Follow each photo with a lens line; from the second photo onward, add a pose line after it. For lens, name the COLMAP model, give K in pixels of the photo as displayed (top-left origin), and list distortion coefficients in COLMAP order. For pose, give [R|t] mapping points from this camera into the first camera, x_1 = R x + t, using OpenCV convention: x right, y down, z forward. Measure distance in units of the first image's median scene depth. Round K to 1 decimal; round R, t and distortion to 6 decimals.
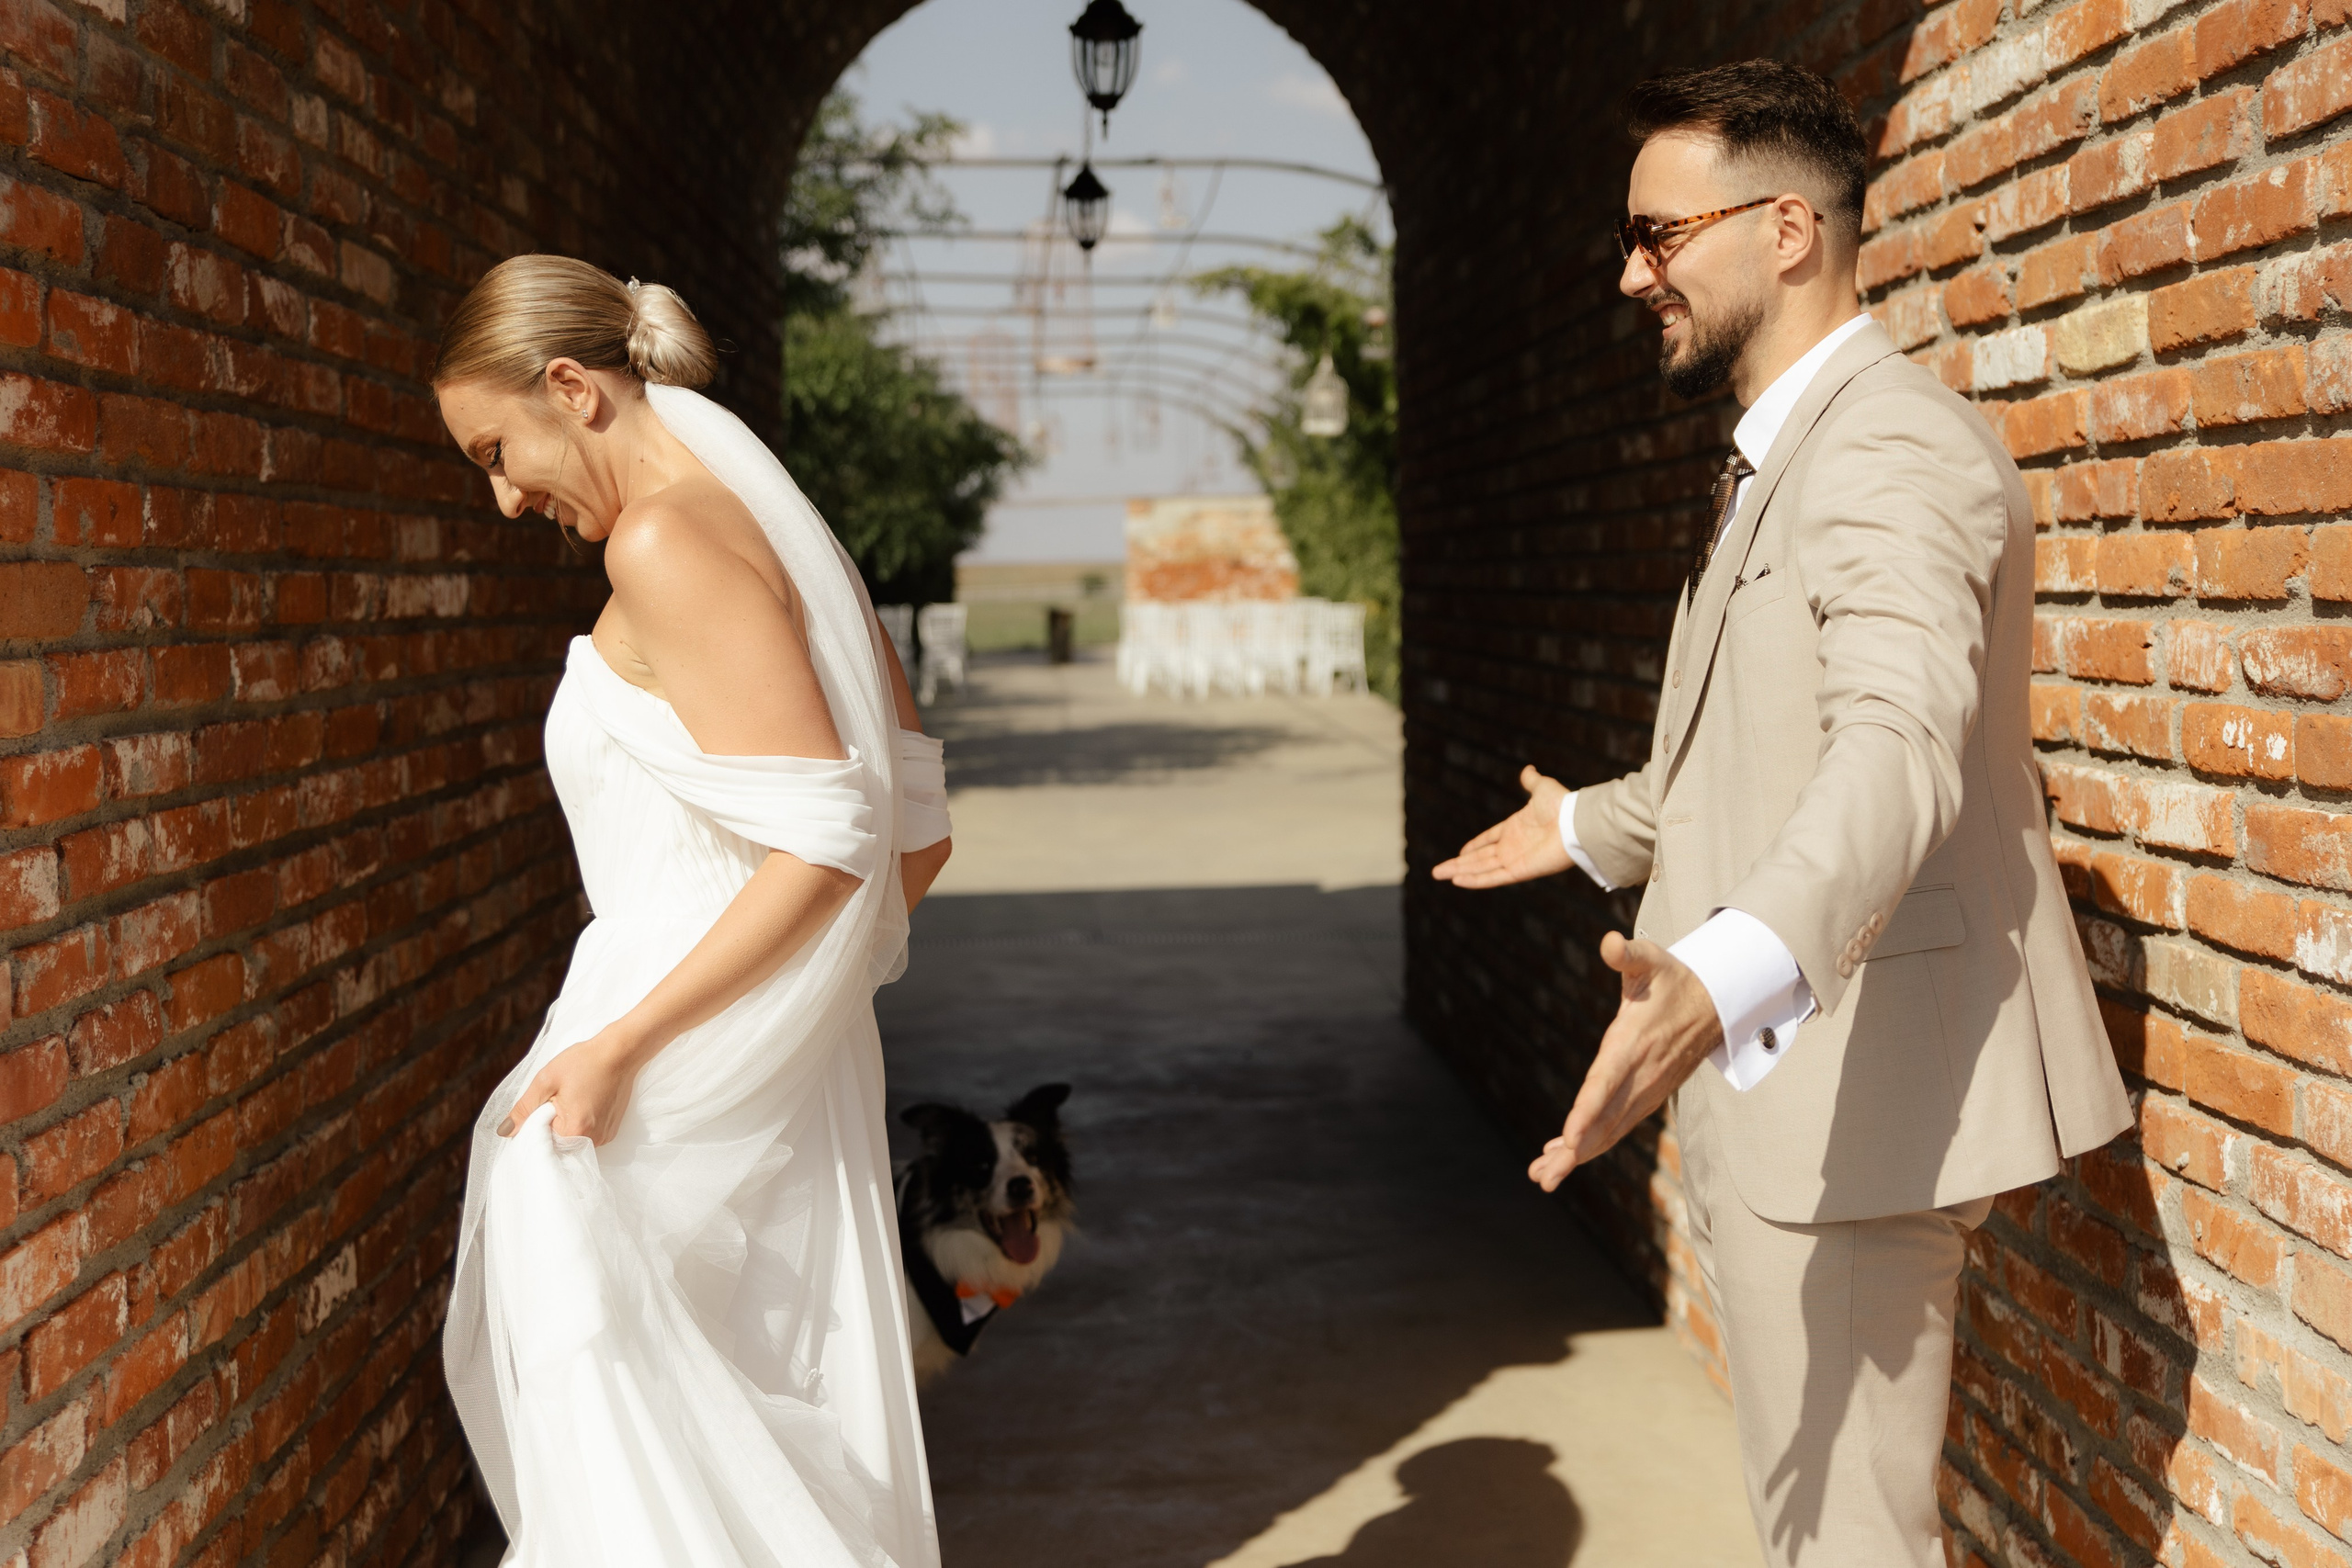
lens RADIAL K [[2750.6, 0, 1175.3], [0, 2750.6, 778.8], [0, 0, 1]] dist [0.004430, -0.014872]
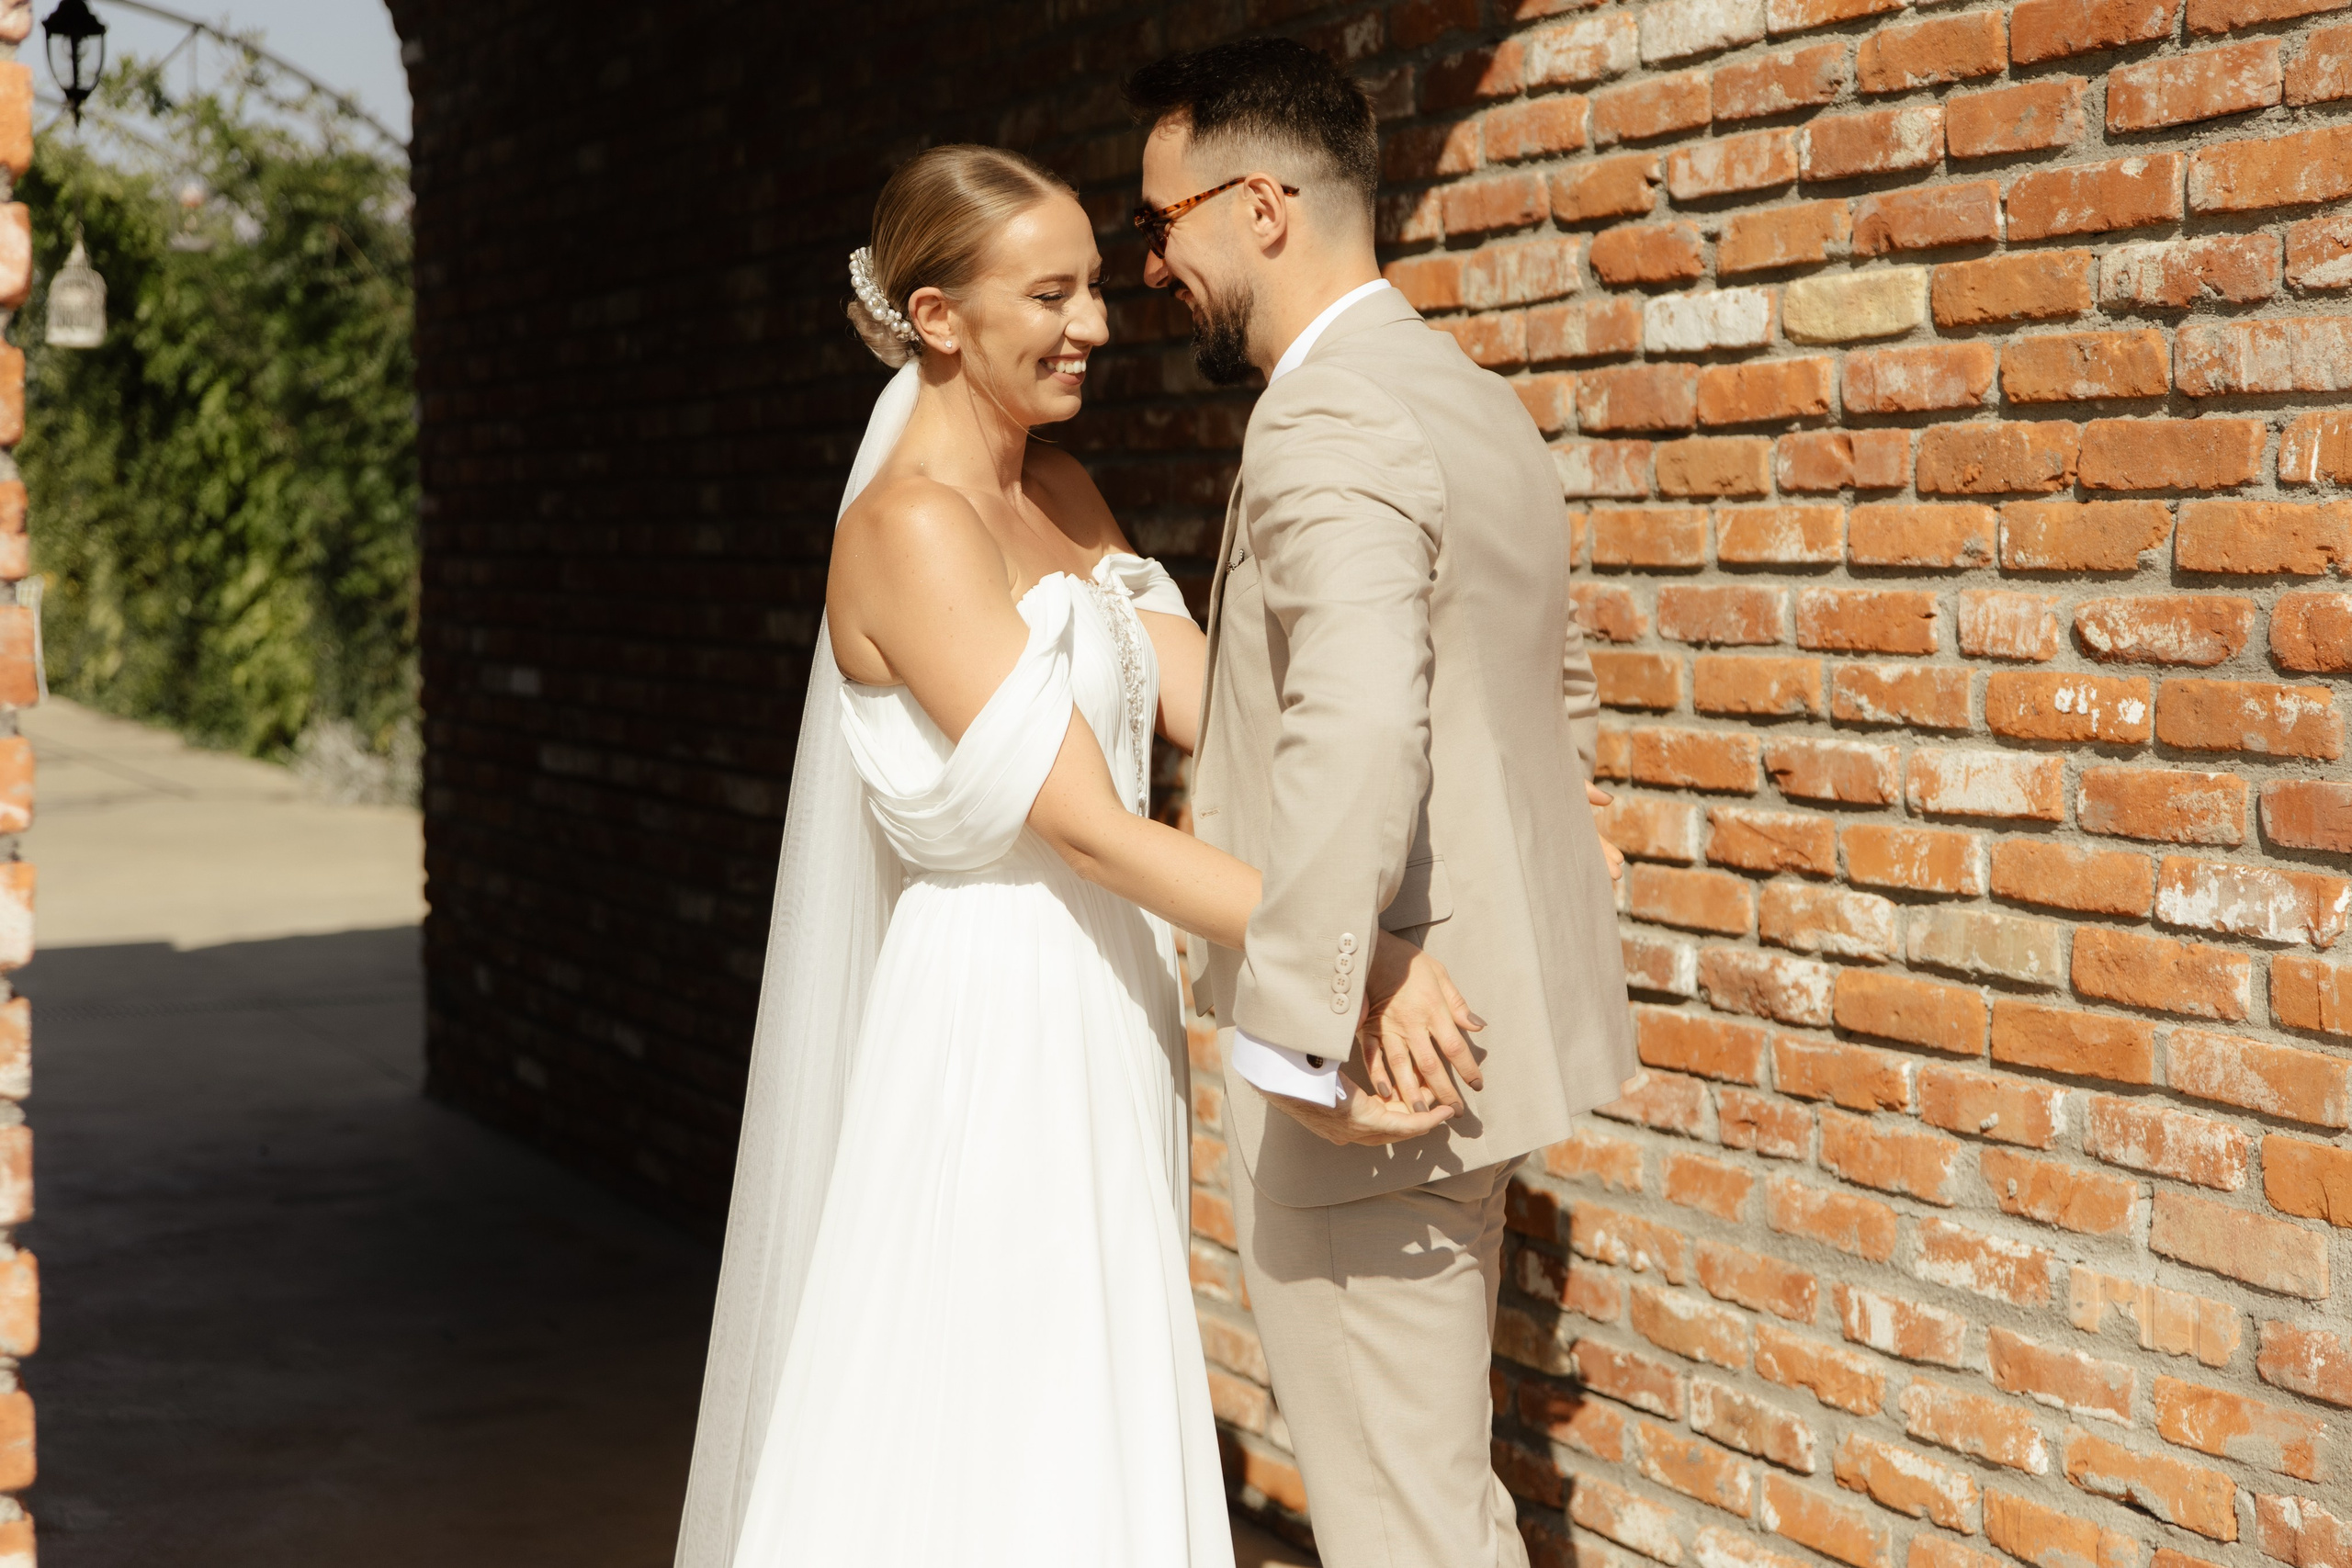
lens RADIAL K [[3584.5, 0, 1176.0], [0, 3584.5, 784.0], [0, 0, 1]] dist [0.006773, -0.035359]
pose [[0.918857, -0.007513, 0.394520, -0.381582], [0.010596, 0.999928, -0.005635, 0.016087], [-0.394449, 0.009358, 0.918870, -0.088177]]
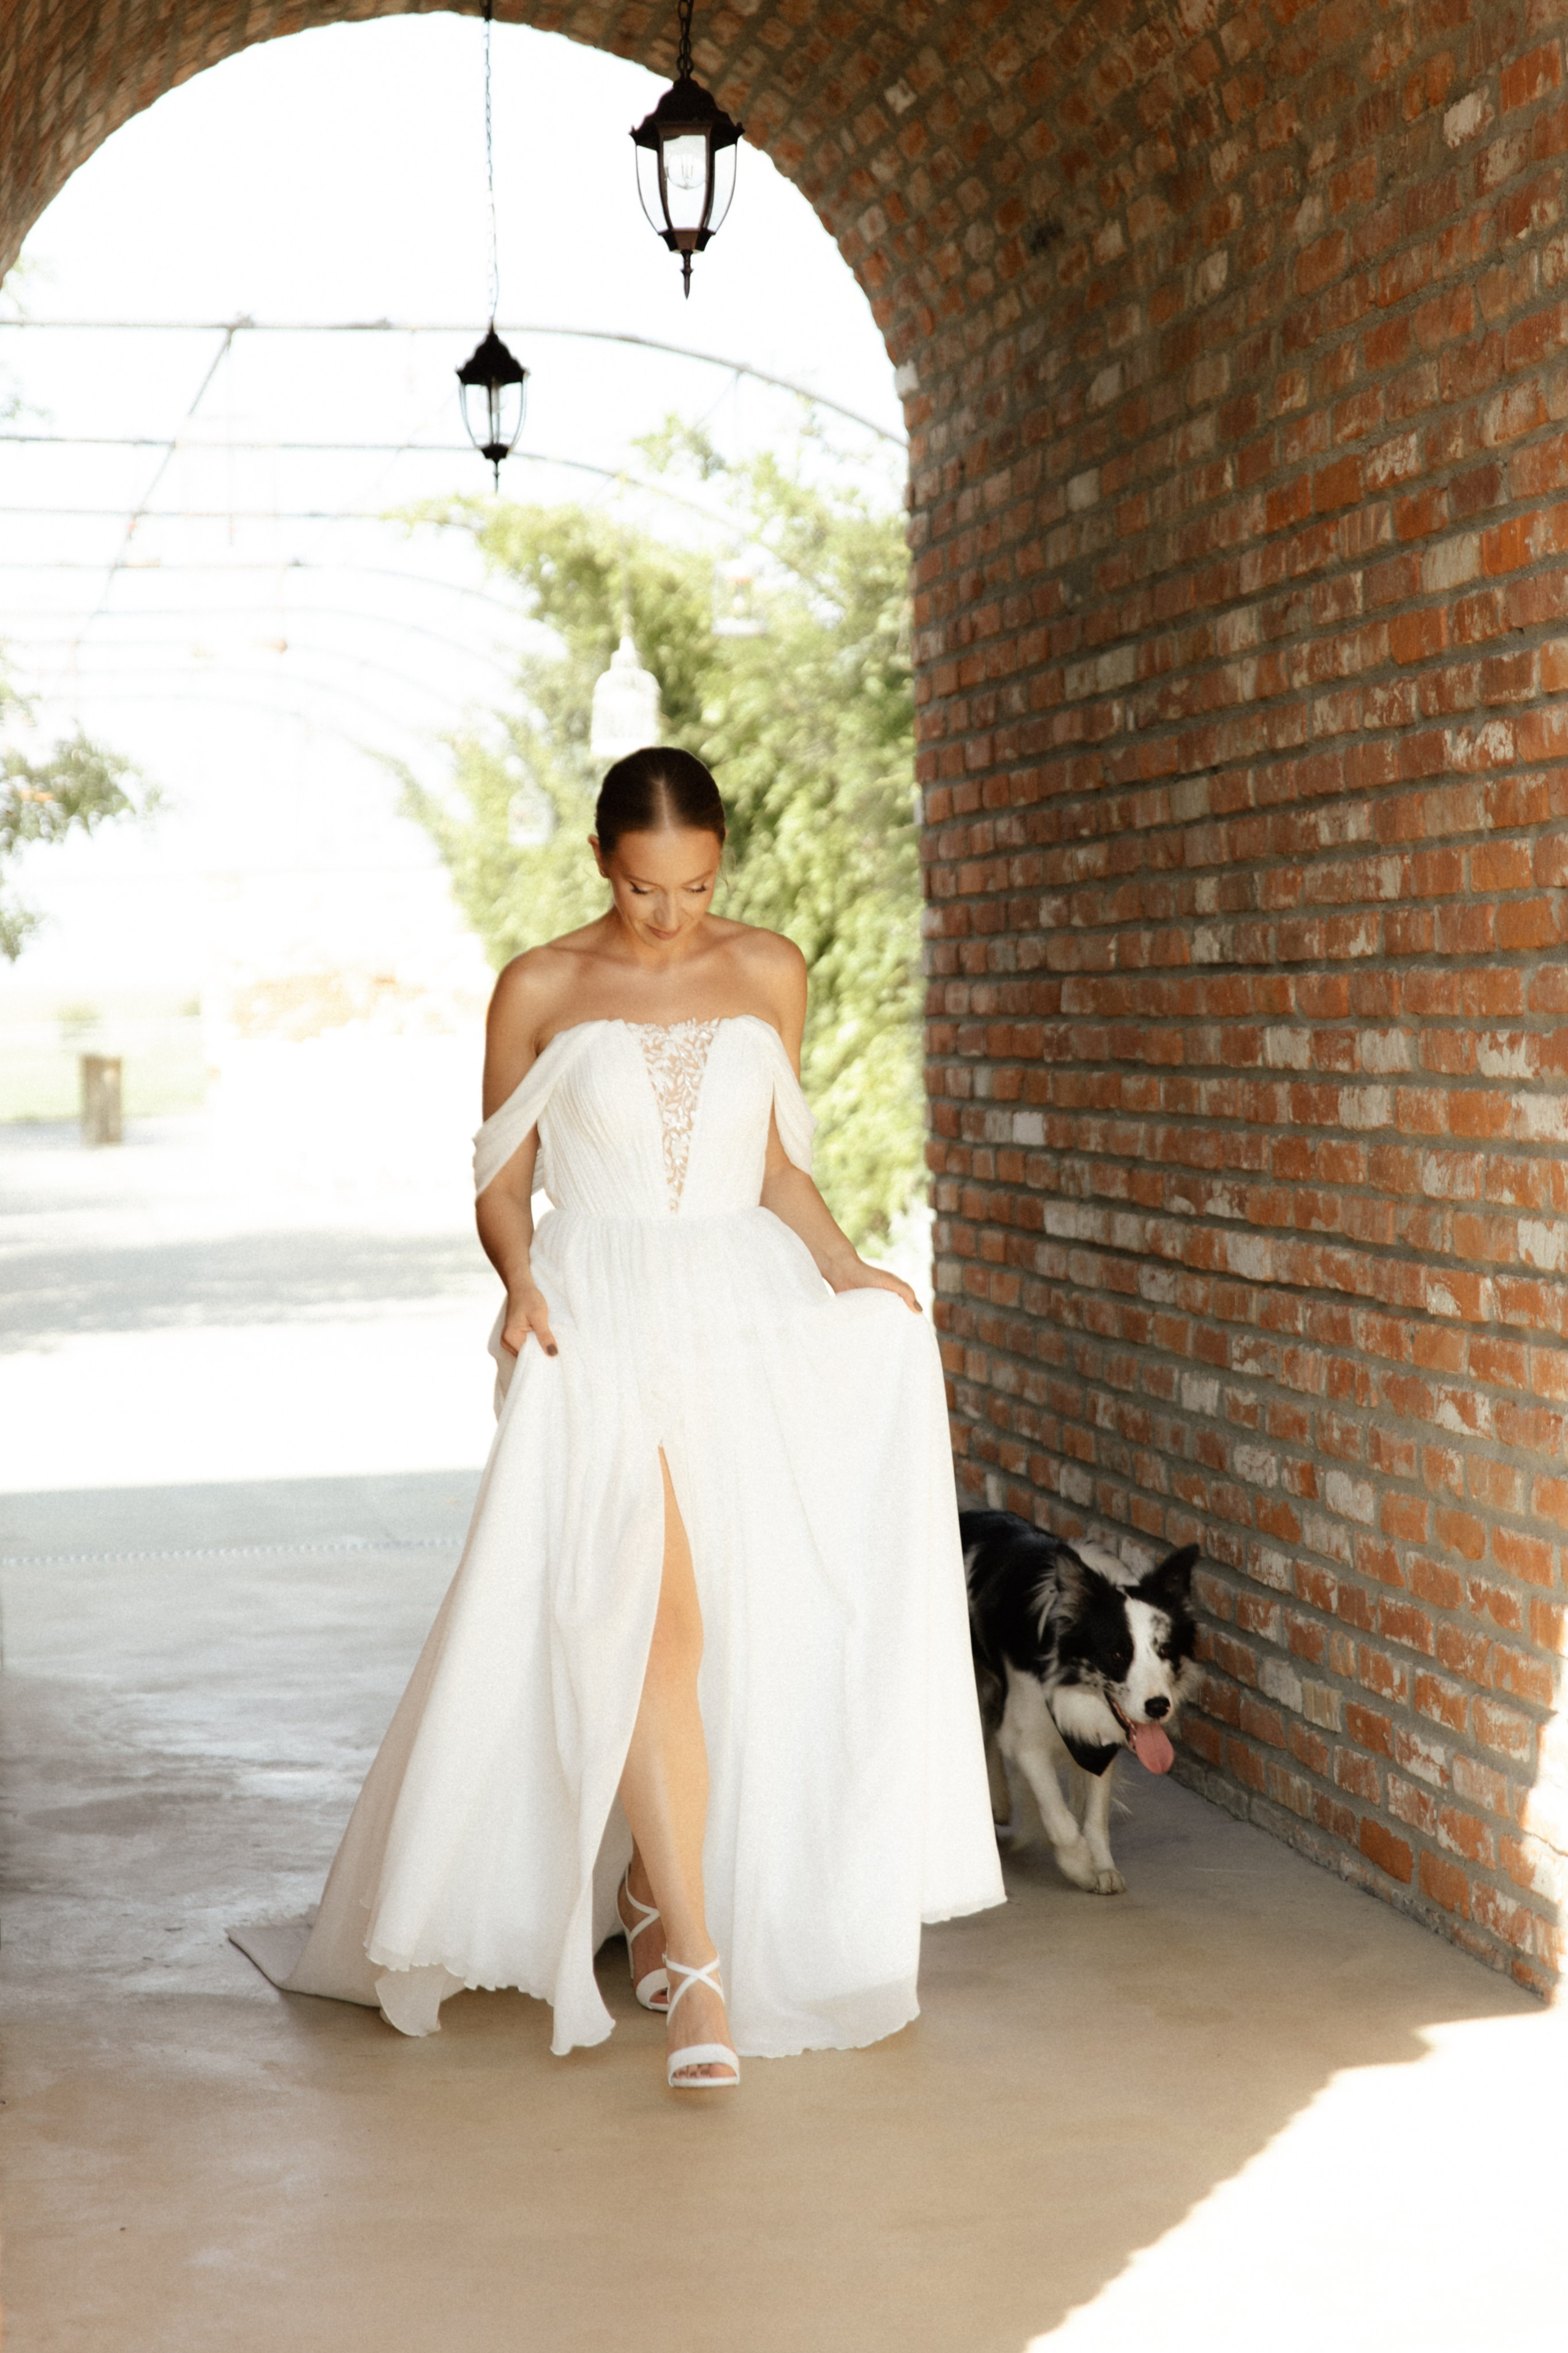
lens RADIAL K [[4531.8, 0, 787.8], [0, 4531.8, 1217.1], [0, 0, 1]] dist [0.012974, -0.102726]
pose [[0.992238, -0.015468, 0.123385, -0.258746], [0.018764, 0.999496, -0.025598, 0.043810], [-0.122927, 0.027715, 0.992029, -0.195353]]
